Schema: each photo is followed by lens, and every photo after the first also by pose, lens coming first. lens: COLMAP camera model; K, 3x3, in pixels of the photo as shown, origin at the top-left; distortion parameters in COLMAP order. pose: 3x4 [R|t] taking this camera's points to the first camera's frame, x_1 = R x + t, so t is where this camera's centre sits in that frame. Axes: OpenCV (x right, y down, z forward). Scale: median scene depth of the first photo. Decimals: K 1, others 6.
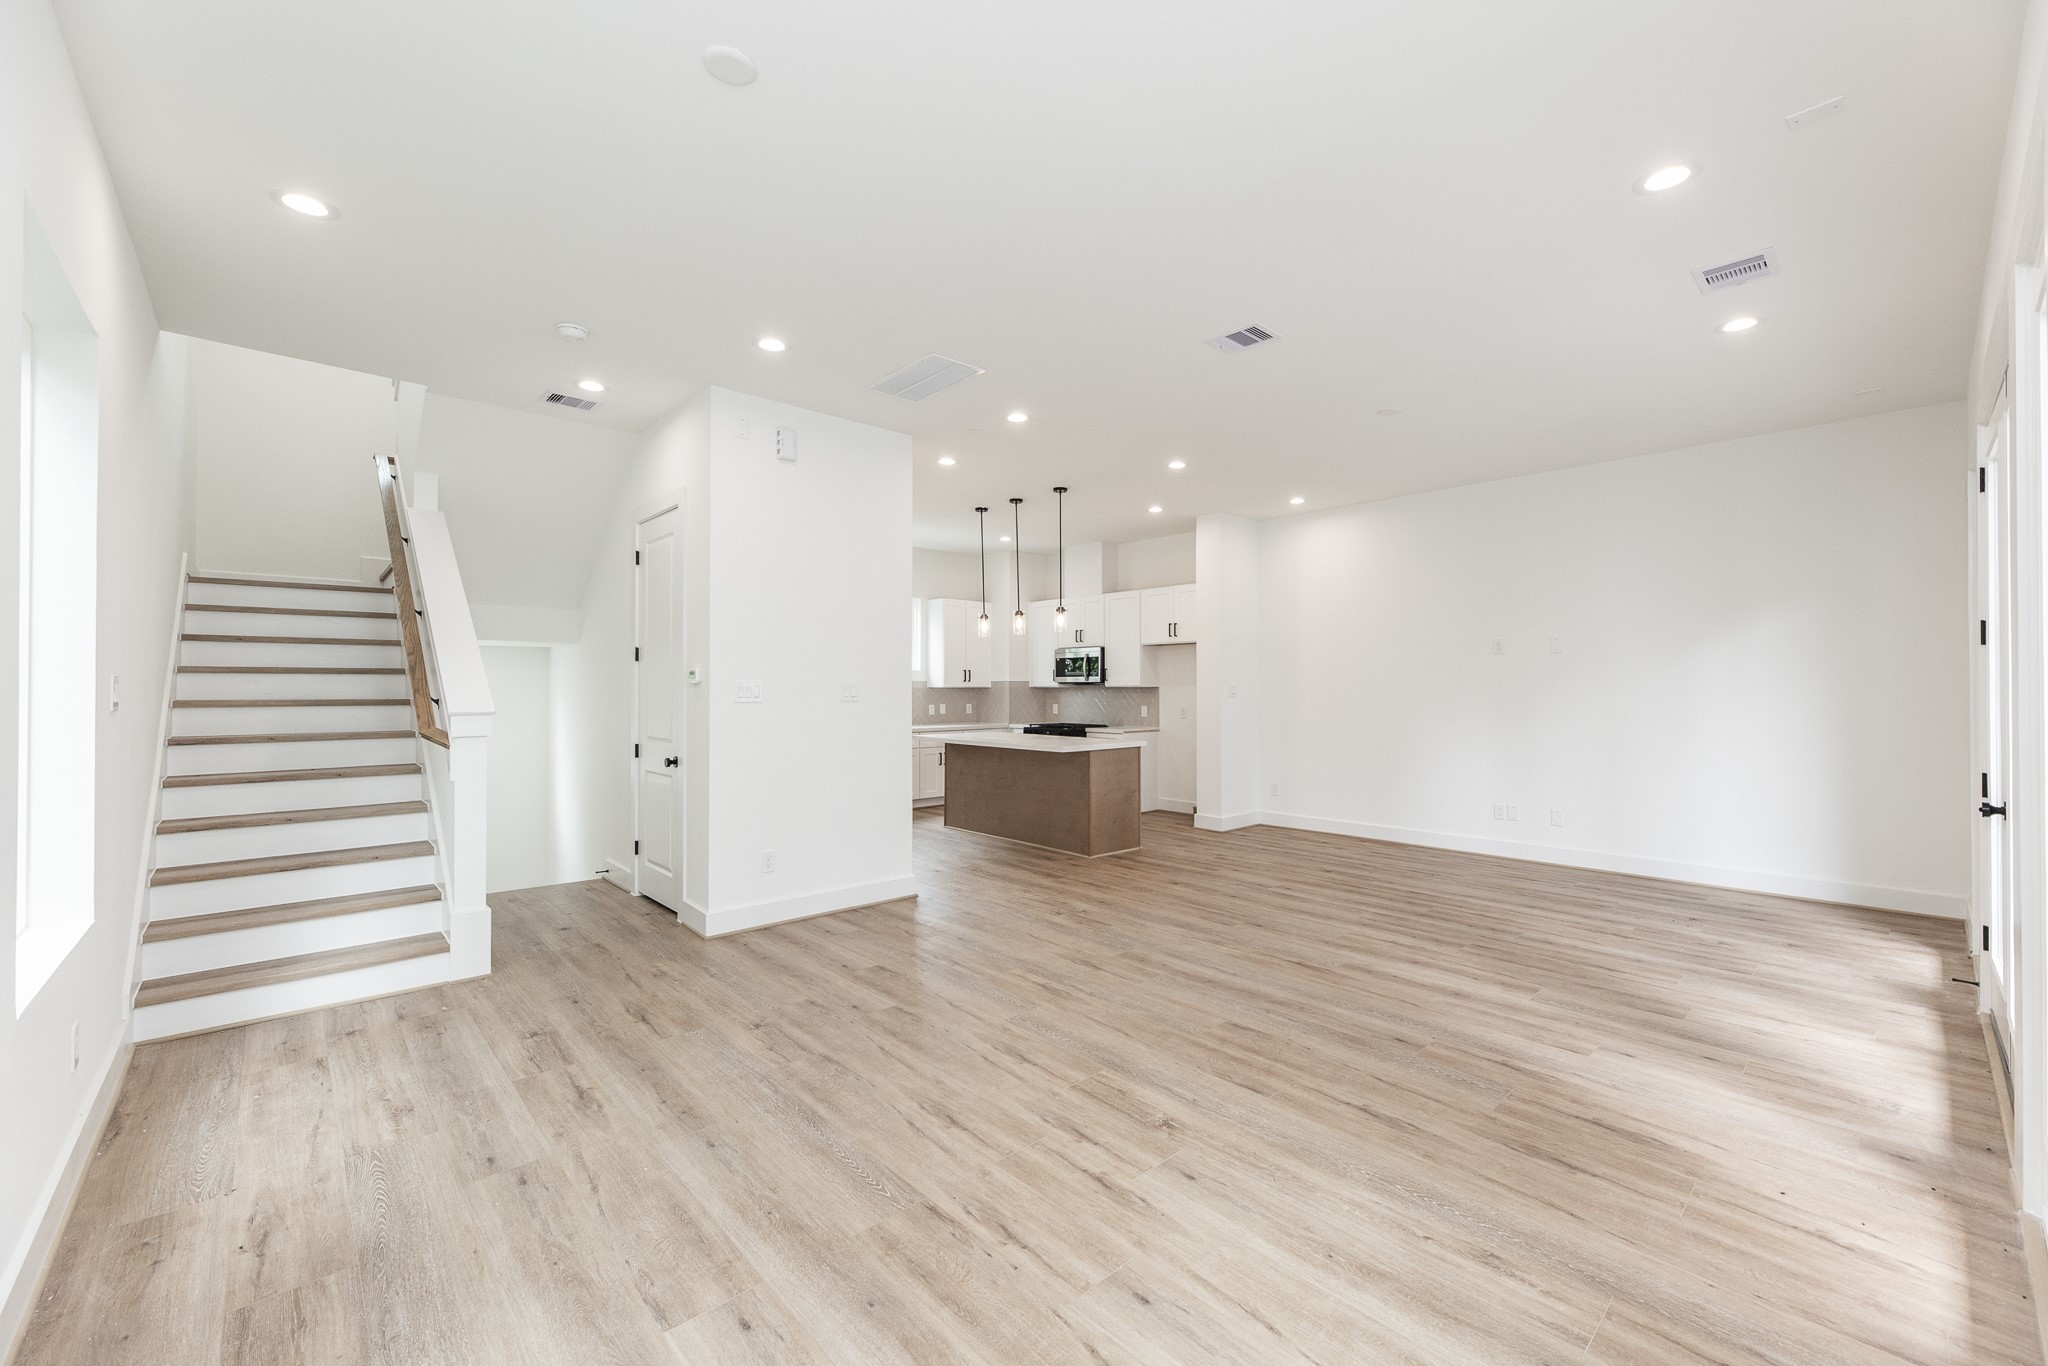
lens RADIAL K [[819.8, 0, 1036.2], [0, 819.8, 682.5], [0, 0, 1]] dist [0.001174, -0.000144]
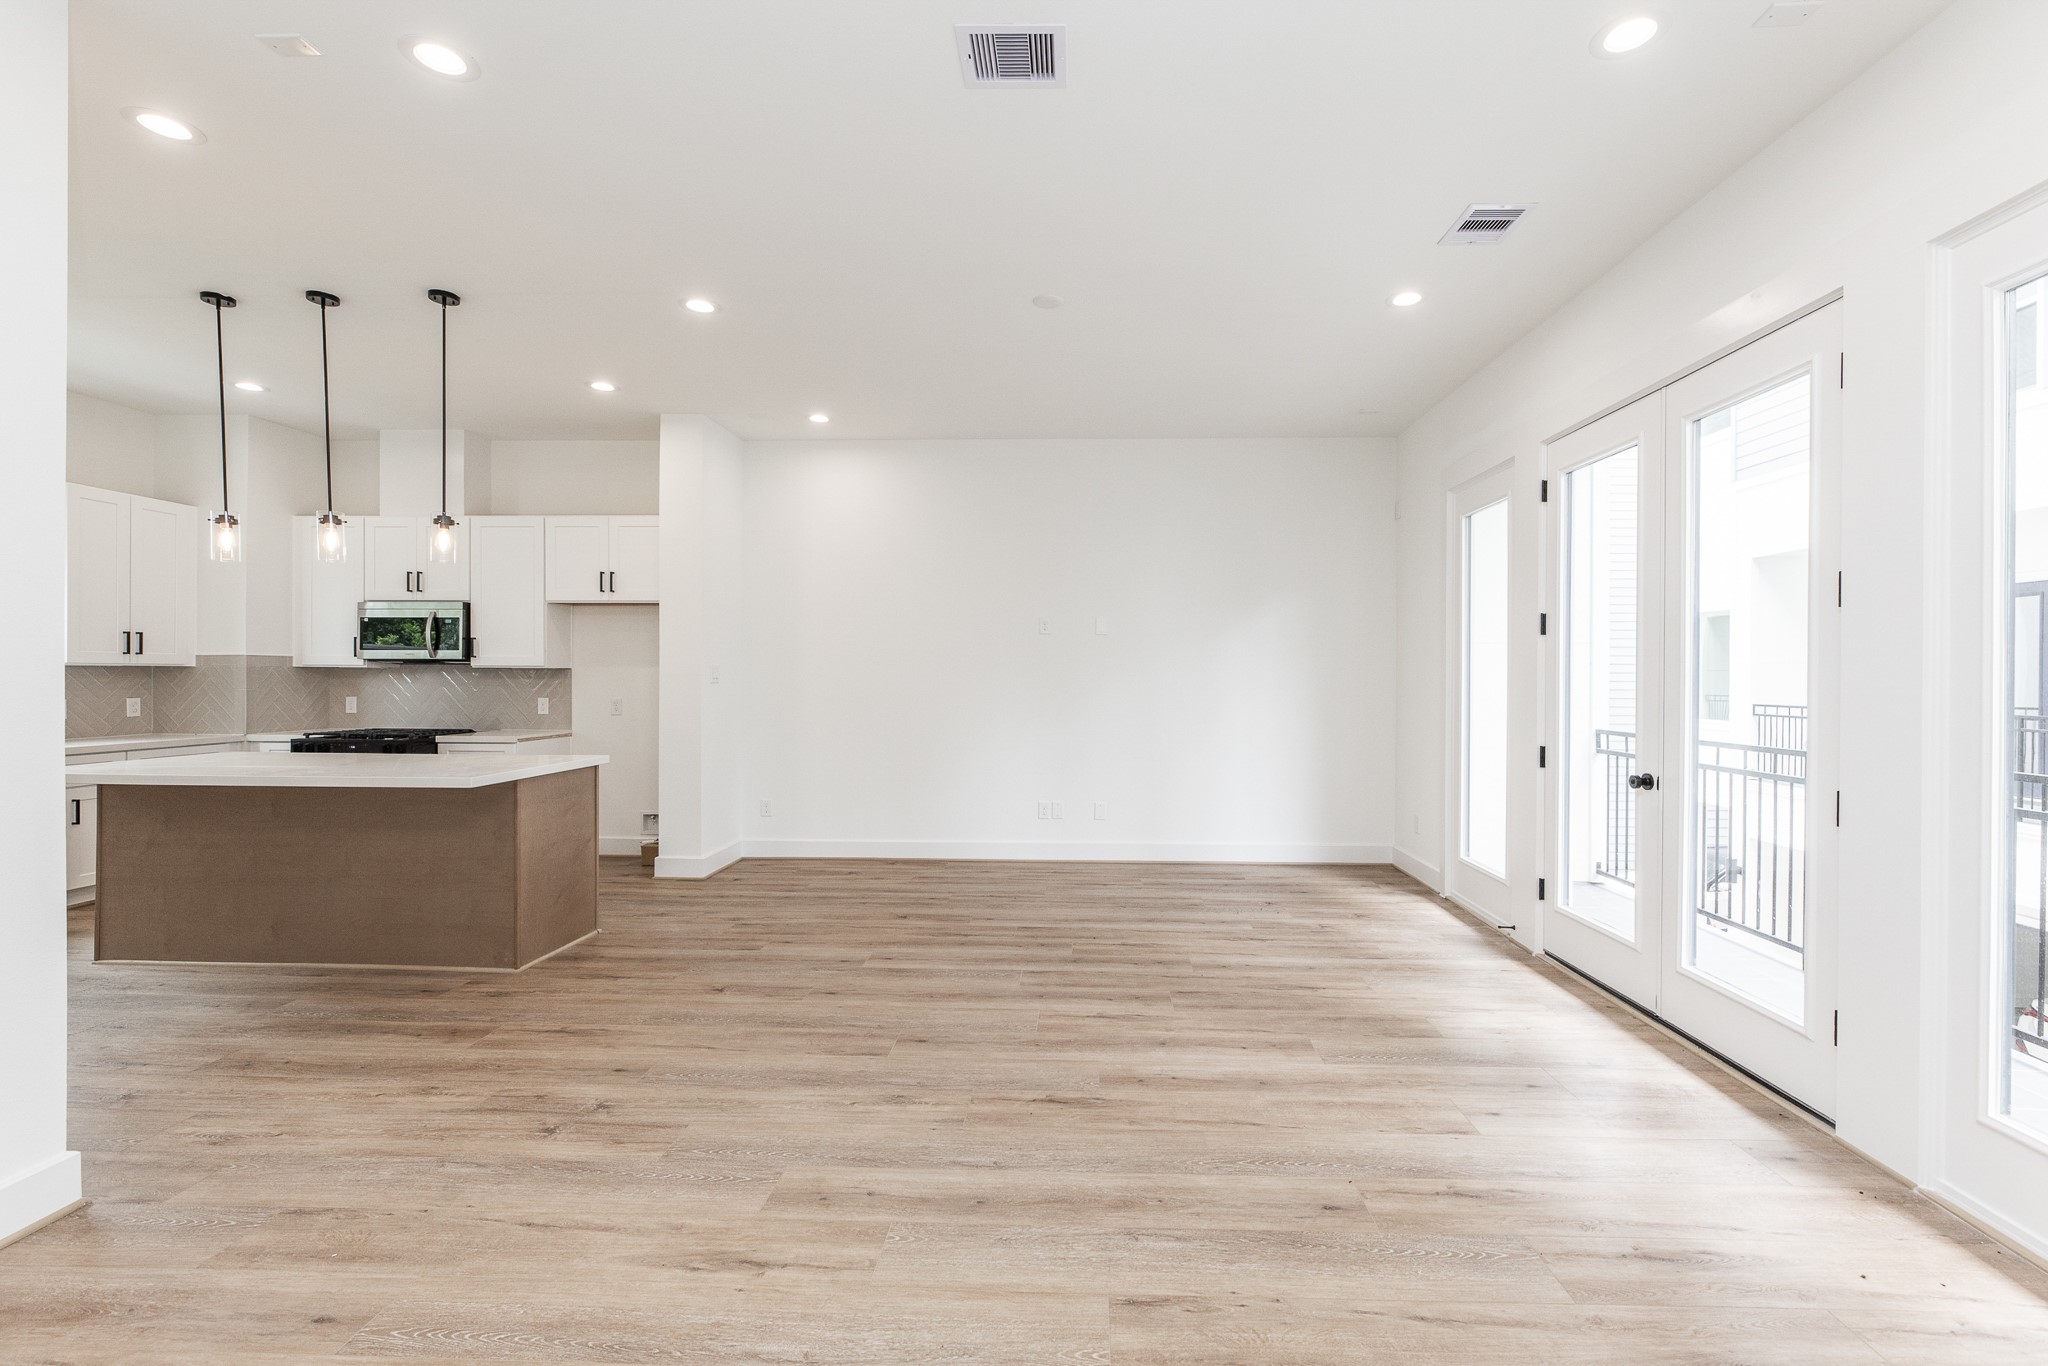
lens RADIAL K [[861.4, 0, 1063.2], [0, 861.4, 679.8], [0, 0, 1]] dist [-0.001212, -0.000230]
pose [[0.701238, 0.001961, 0.712925, -0.126025], [-0.009988, 0.999925, 0.007075, 0.010748], [-0.712857, -0.012082, 0.701205, 0.450864]]
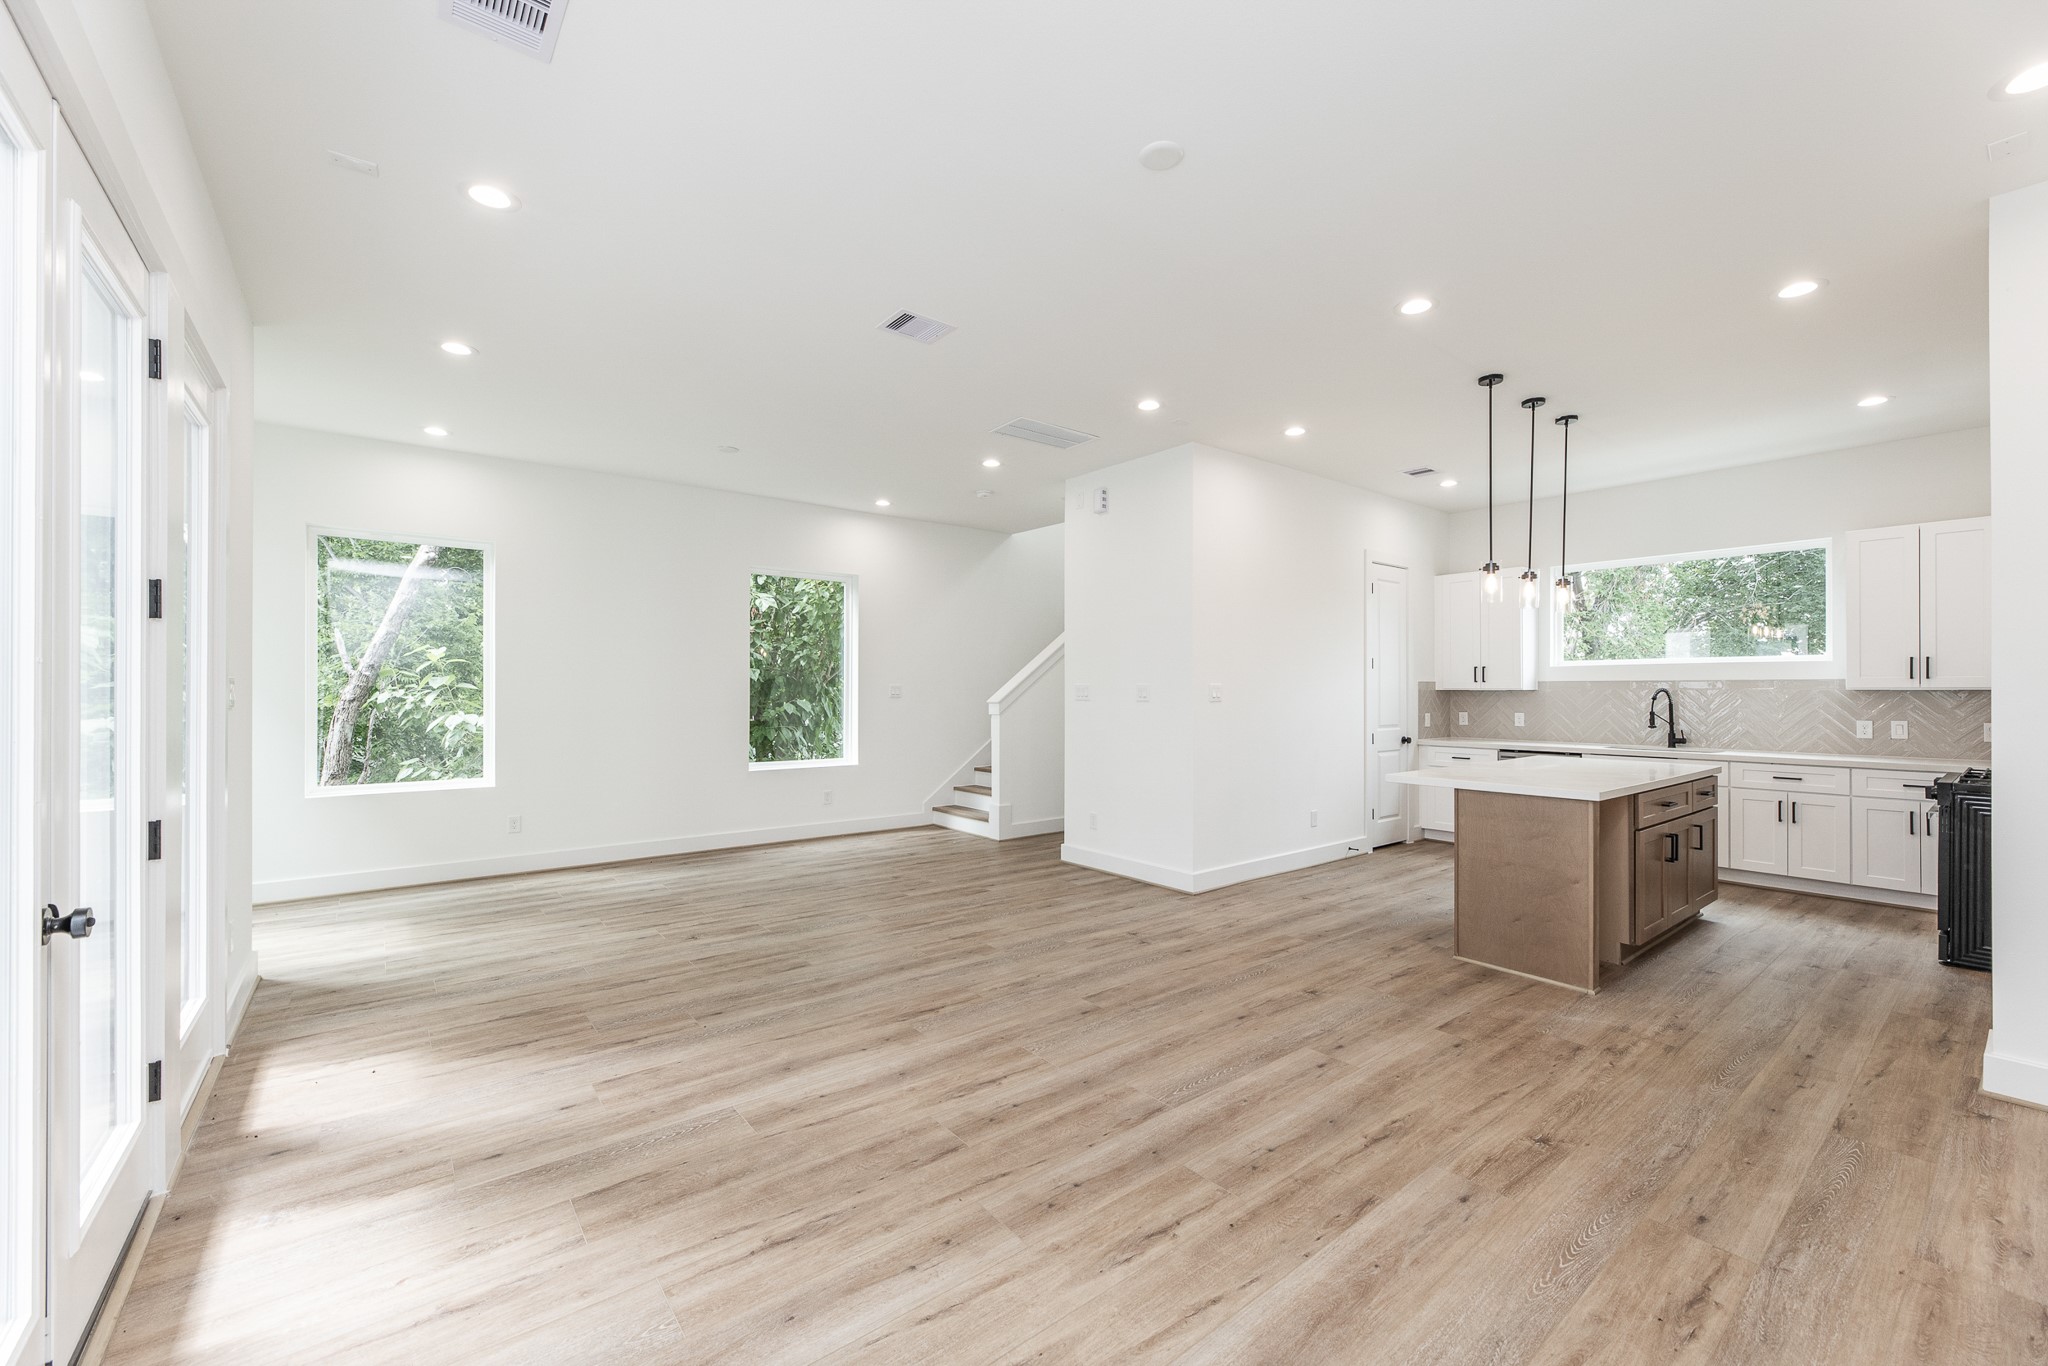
lens RADIAL K [[821.5, 0, 1040.6], [0, 821.5, 686.5], [0, 0, 1]] dist [0.000287, -0.000174]
pose [[-0.068214, -0.003955, -0.997663, 0.994543], [0.004617, 0.999980, -0.004280, 0.007498], [0.997660, -0.004898, -0.068194, 0.997279]]
